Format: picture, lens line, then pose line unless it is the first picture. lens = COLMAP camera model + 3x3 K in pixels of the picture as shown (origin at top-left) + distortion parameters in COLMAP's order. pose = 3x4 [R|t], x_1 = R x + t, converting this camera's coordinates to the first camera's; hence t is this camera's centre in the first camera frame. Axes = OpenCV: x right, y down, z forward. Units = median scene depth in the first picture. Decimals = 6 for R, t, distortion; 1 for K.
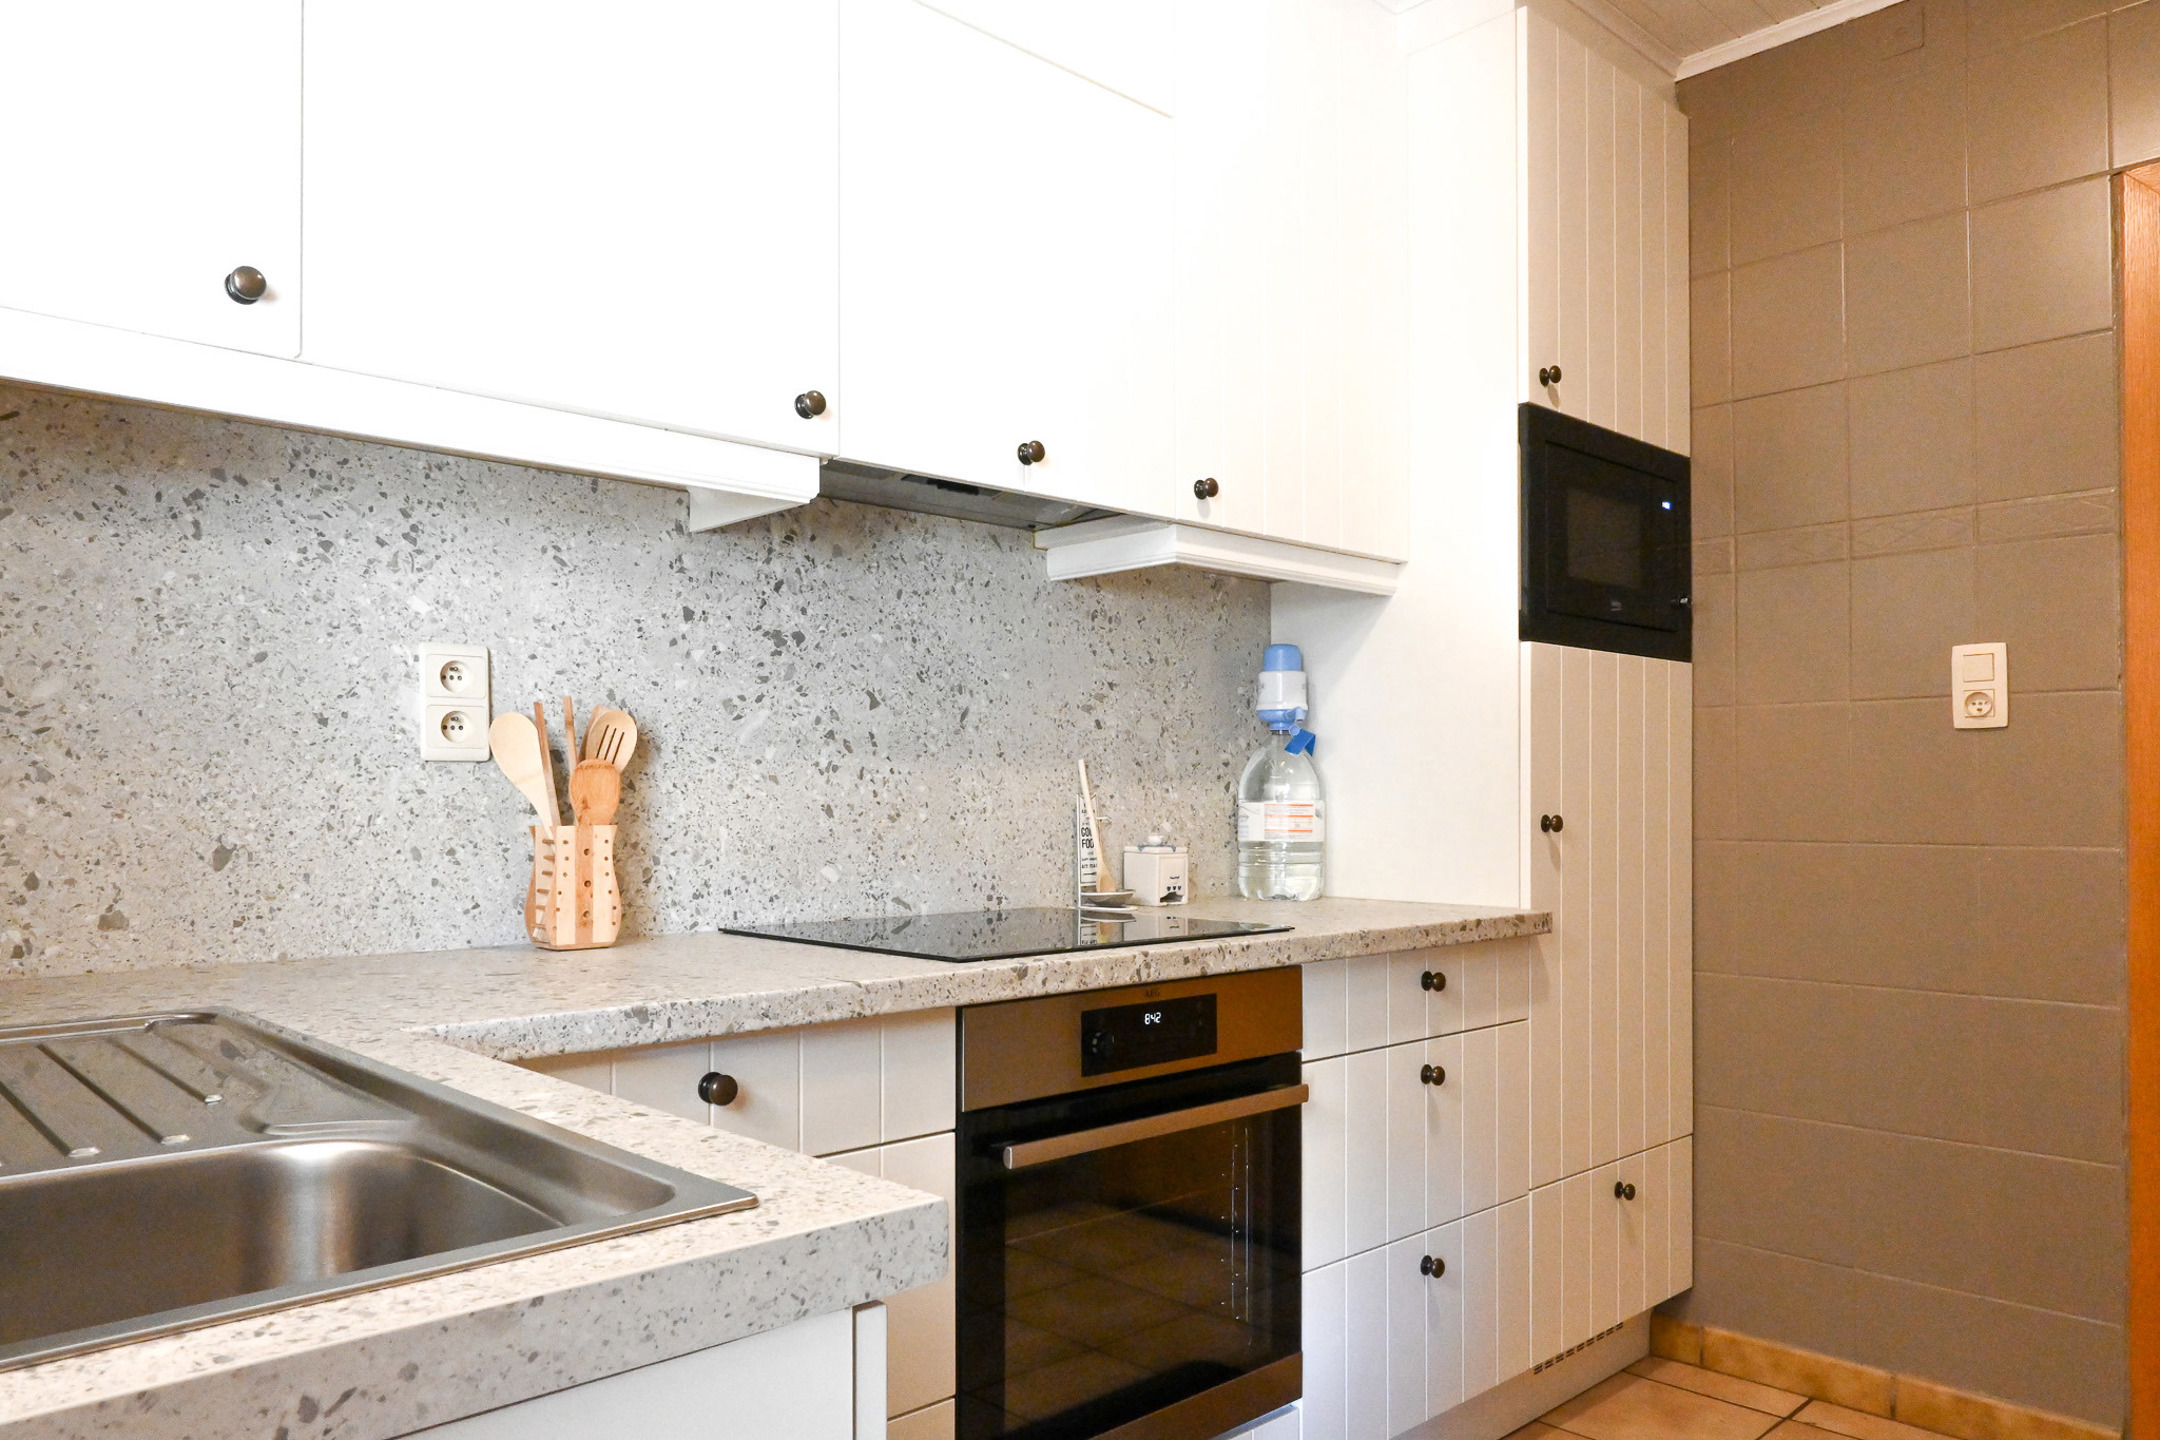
lens RADIAL K [[1500.1, 0, 1090.1], [0, 1500.1, 775.6], [0, 0, 1]] dist [0.002725, -0.001572]
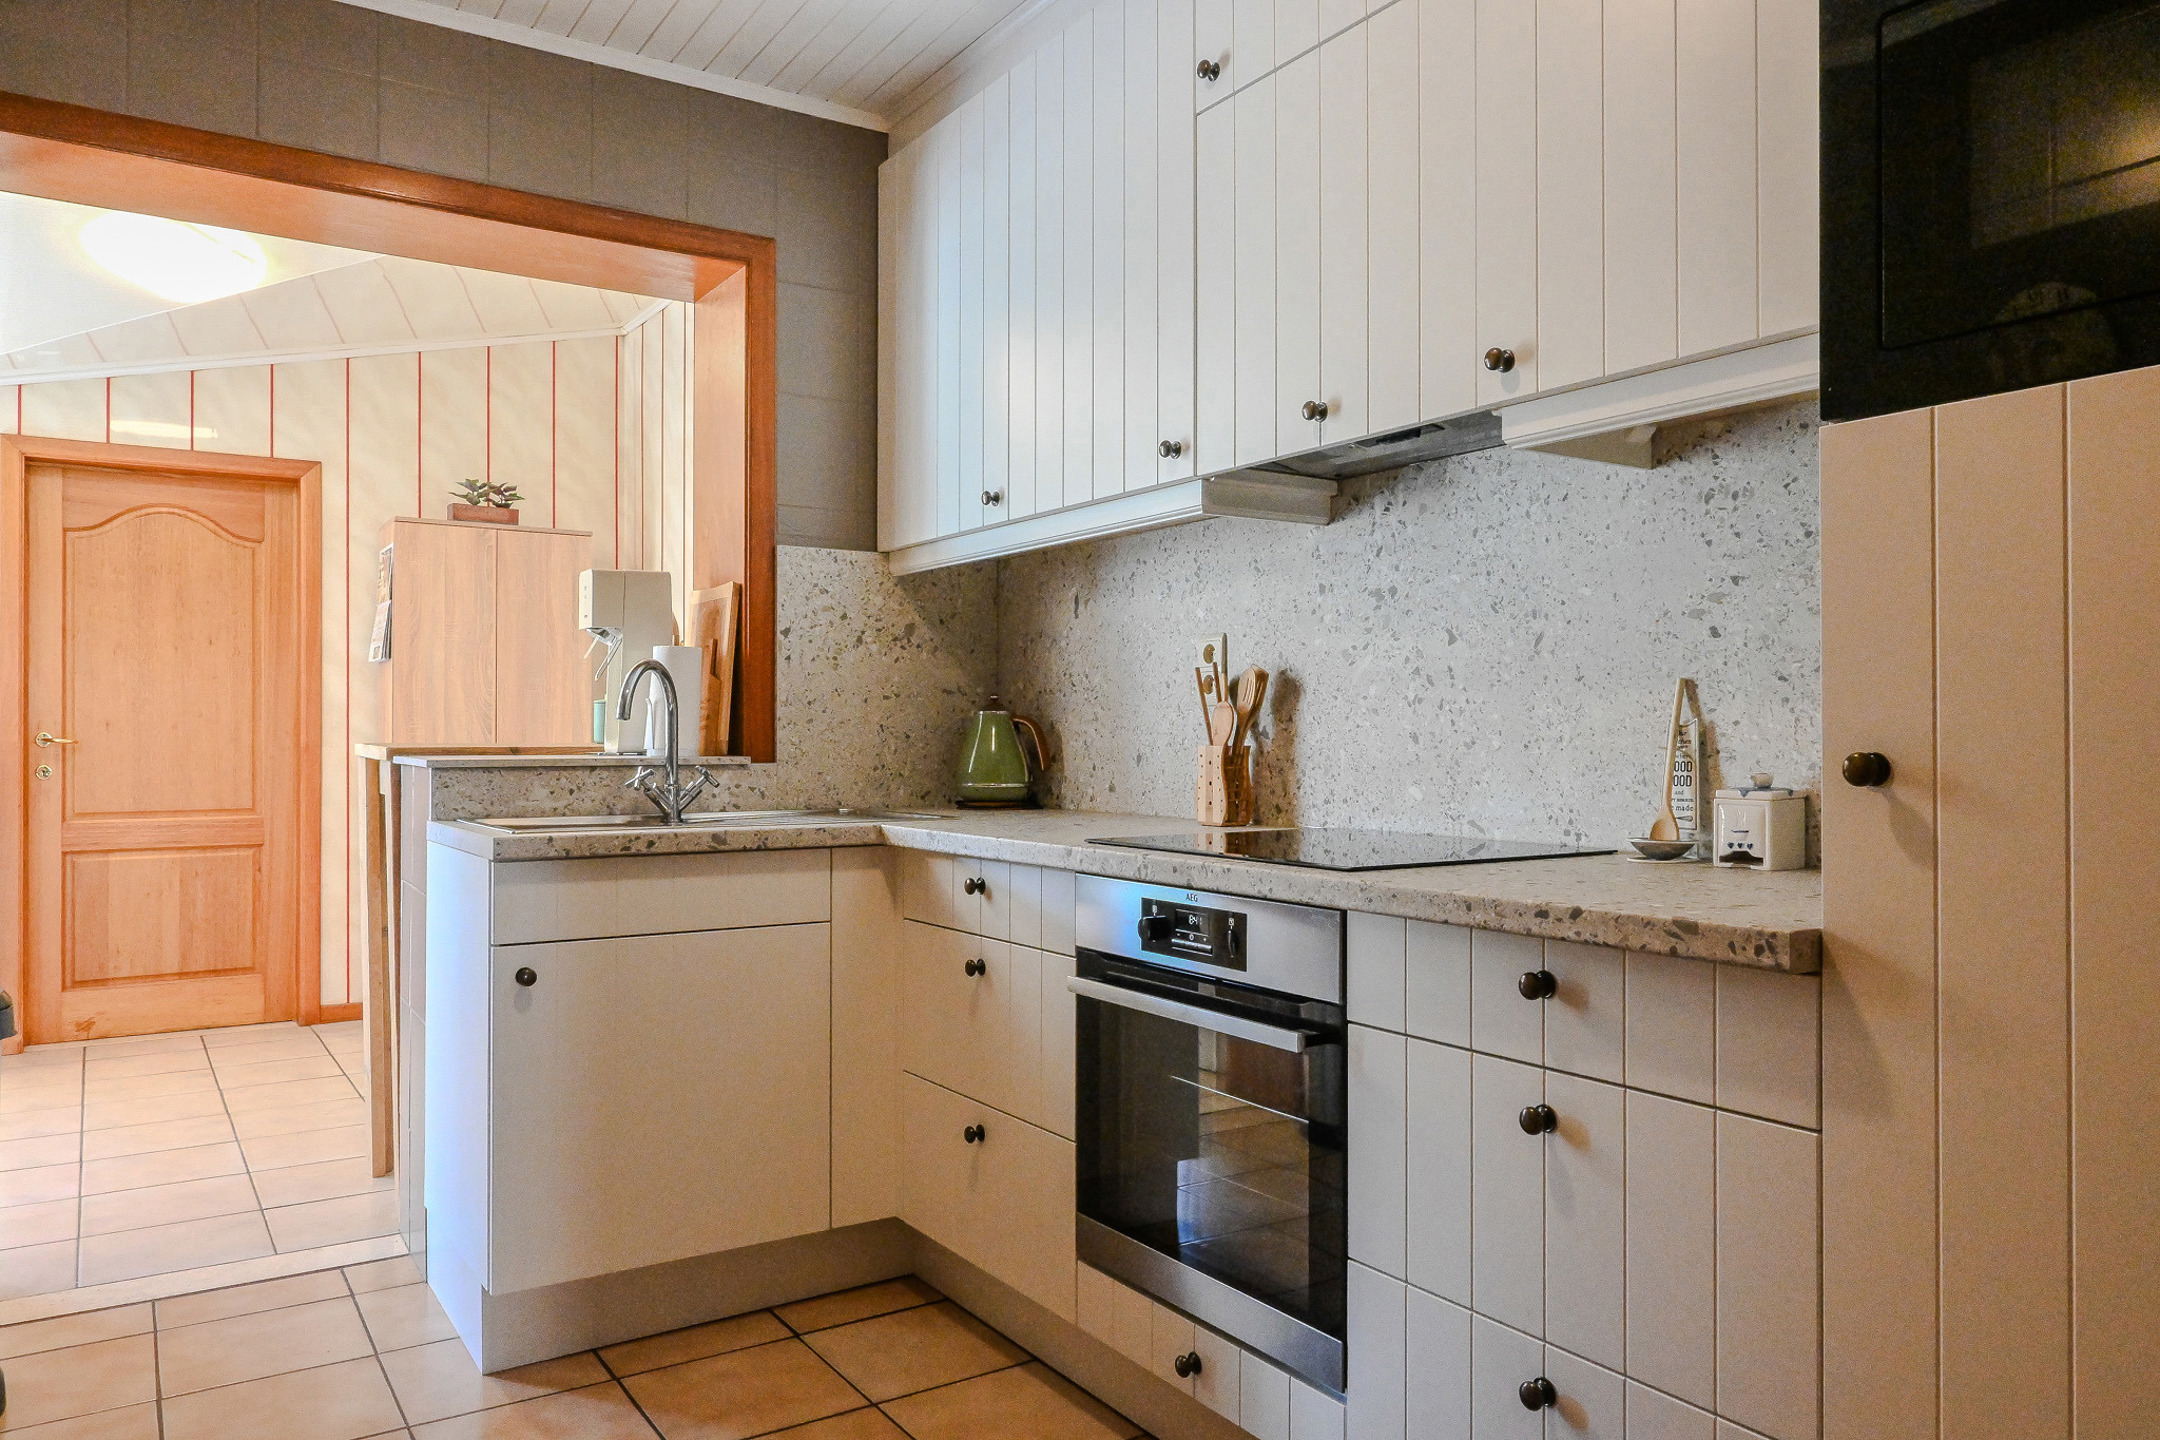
lens RADIAL K [[1479.5, 0, 1085.2], [0, 1479.5, 716.9], [0, 0, 1]] dist [0.001883, -0.003591]
pose [[-0.181155, -0.011777, -0.983384, 1.069425], [0.015182, 0.999776, -0.014770, 0.022126], [0.983337, -0.017605, -0.180936, 1.042080]]
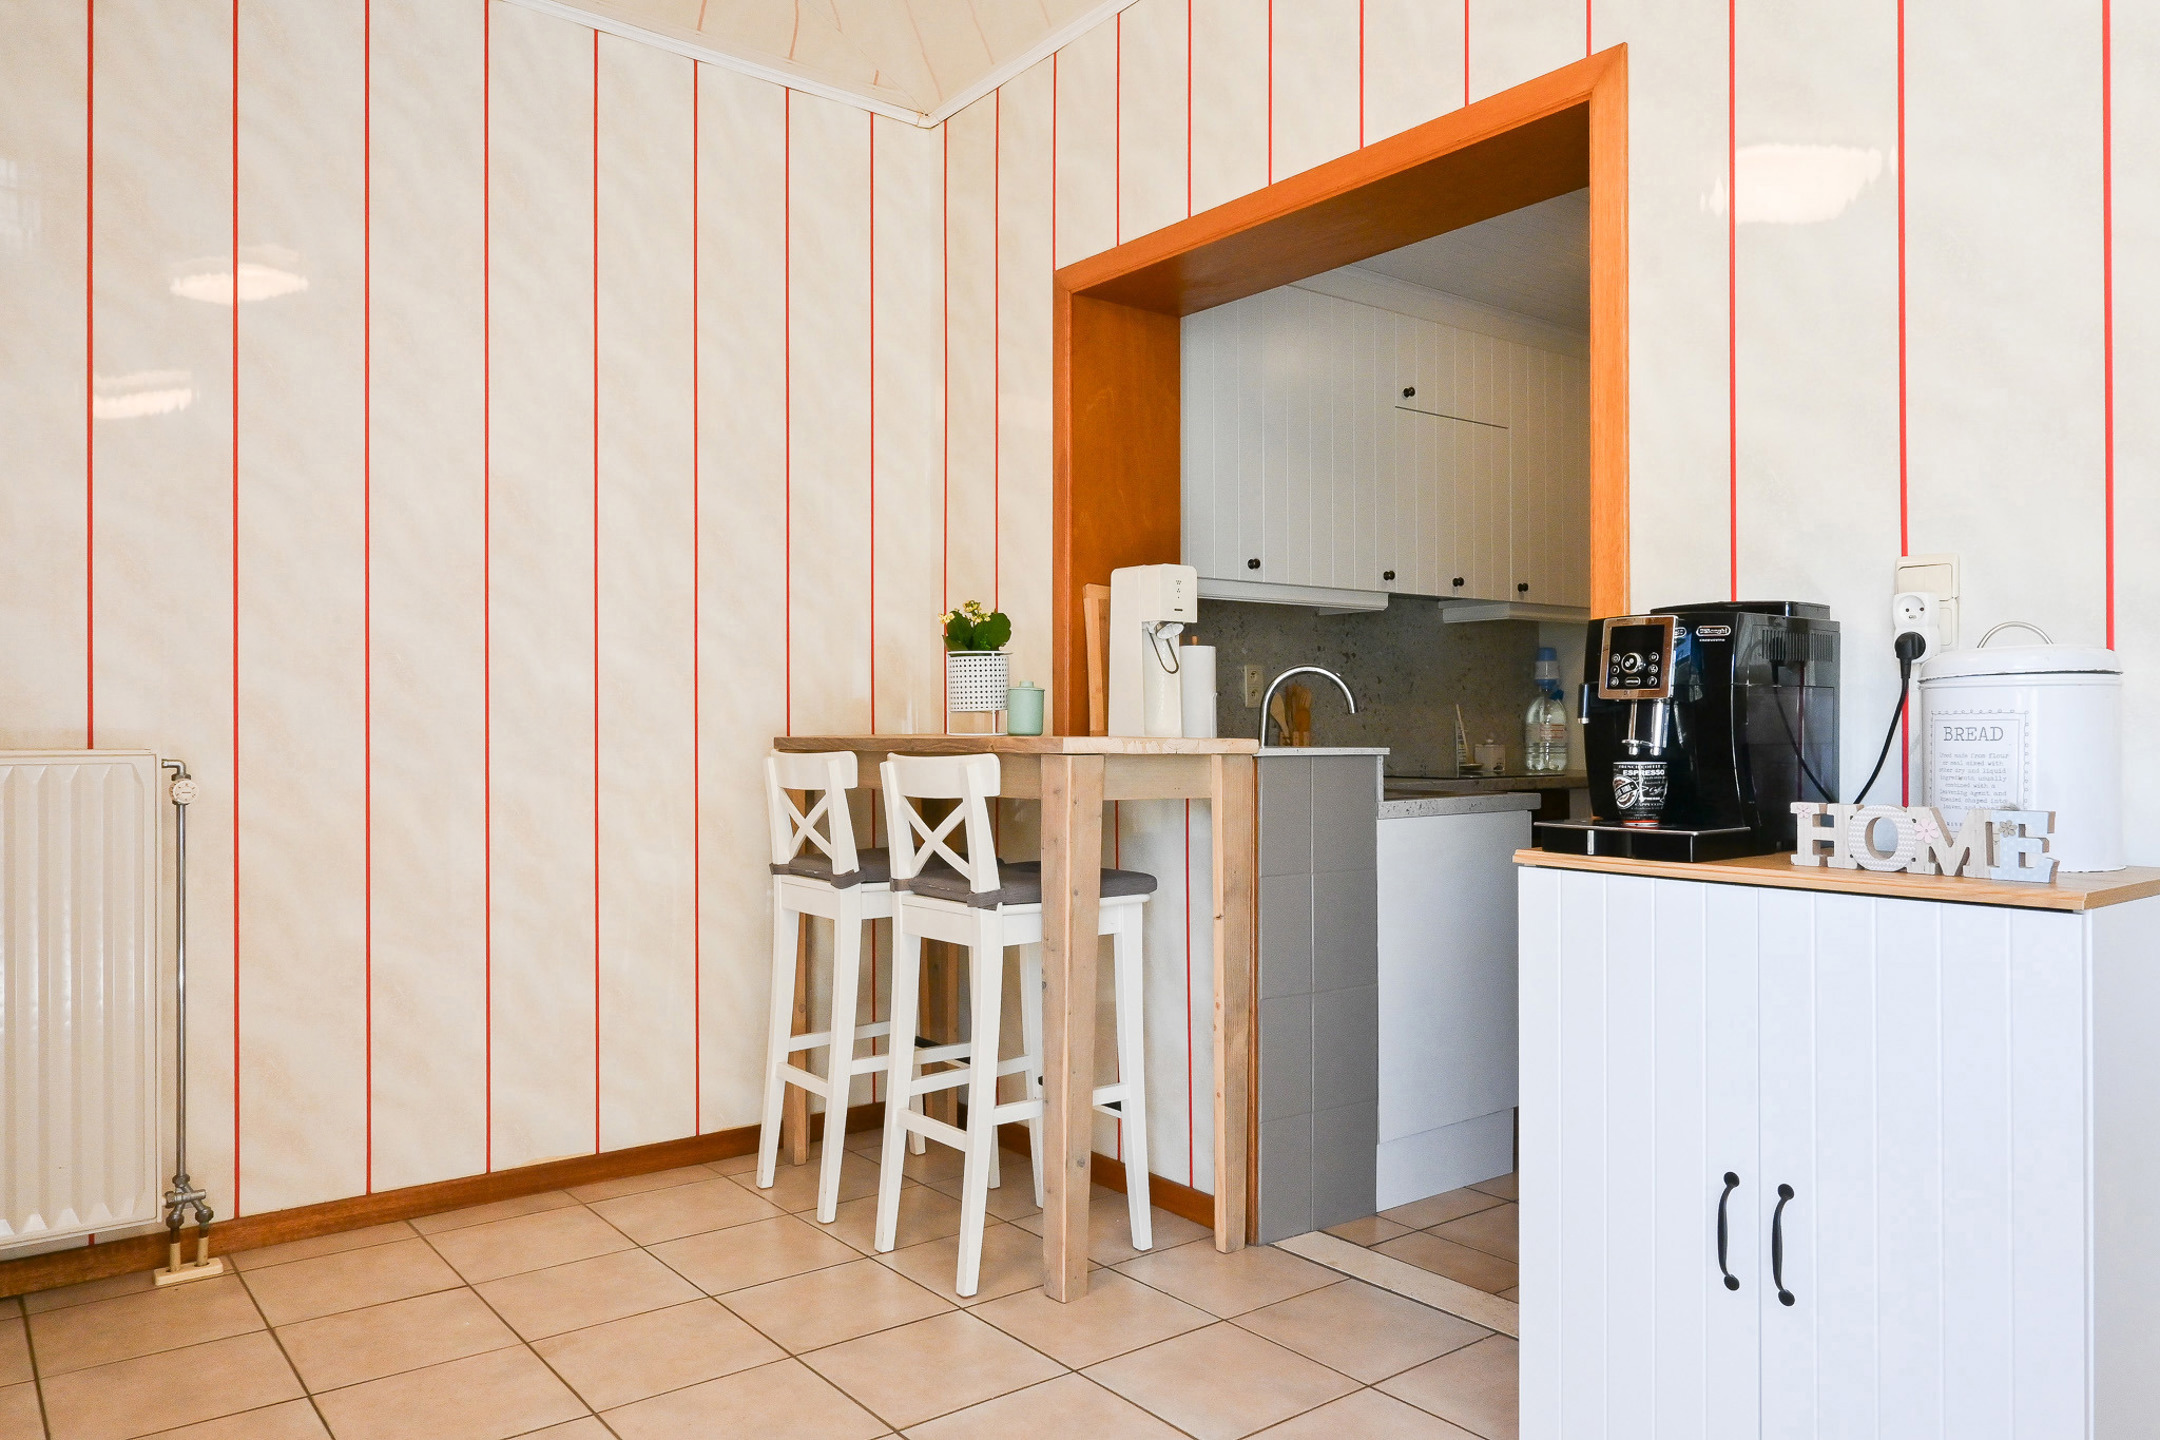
lens RADIAL K [[1479.5, 0, 1085.2], [0, 1479.5, 716.9], [0, 0, 1]] dist [0.001883, -0.003591]
pose [[0.994217, -0.003002, -0.107348, -0.396524], [0.003808, 0.999966, 0.007303, -0.012521], [0.107322, -0.007670, 0.994195, -1.524086]]
